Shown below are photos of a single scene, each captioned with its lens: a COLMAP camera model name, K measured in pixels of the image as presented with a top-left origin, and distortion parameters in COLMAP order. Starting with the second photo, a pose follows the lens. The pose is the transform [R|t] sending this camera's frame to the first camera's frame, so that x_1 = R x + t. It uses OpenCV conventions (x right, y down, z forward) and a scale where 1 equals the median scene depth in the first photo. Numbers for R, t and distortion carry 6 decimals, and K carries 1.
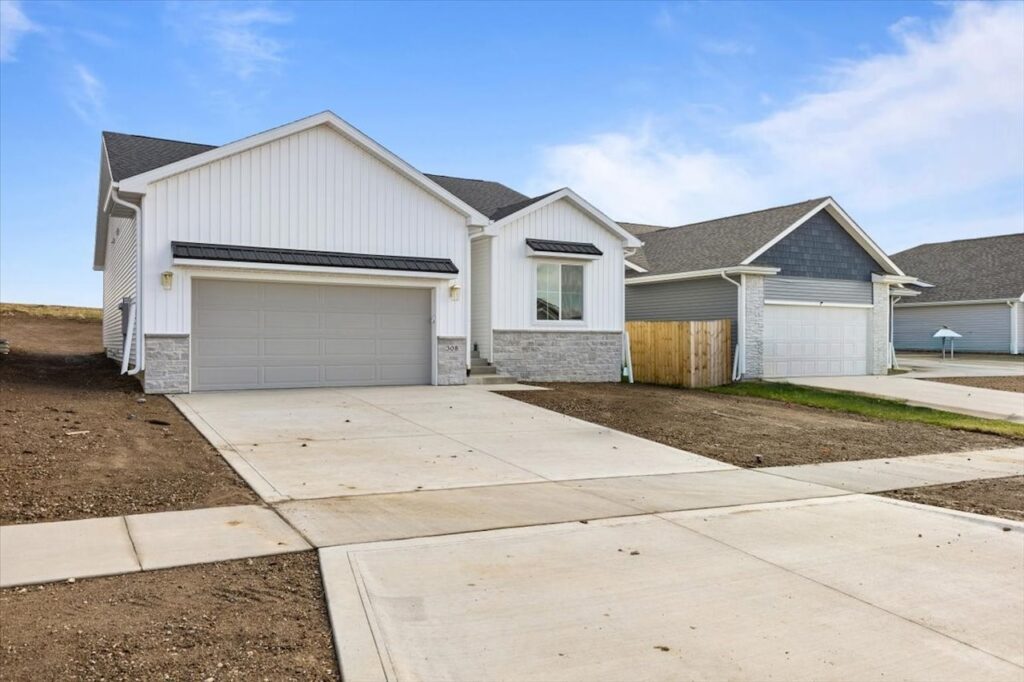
lens RADIAL K [[731.3, 0, 509.8], [0, 731.3, 348.0], [0, 0, 1]] dist [0.035934, 0.003917]
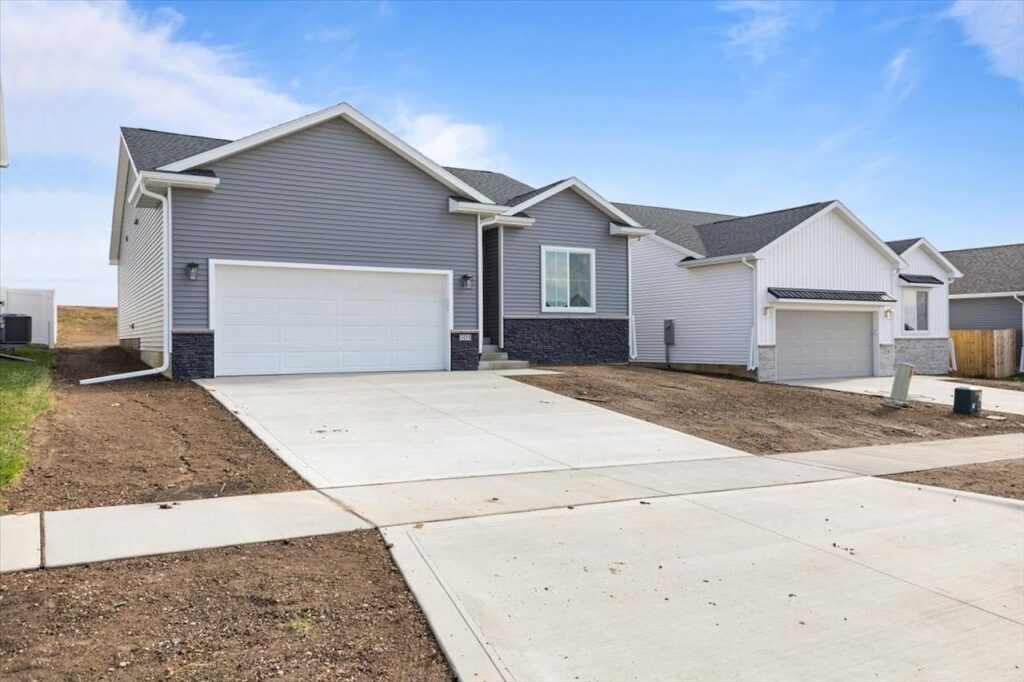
lens RADIAL K [[731.3, 0, 507.3], [0, 731.3, 341.0], [0, 0, 1]] dist [0.035934, 0.003917]
pose [[0.999749, 0.000148, 0.022417, -0.747218], [-0.000317, 0.999972, 0.007516, -0.027549], [-0.022415, -0.007522, 0.999720, -0.411935]]
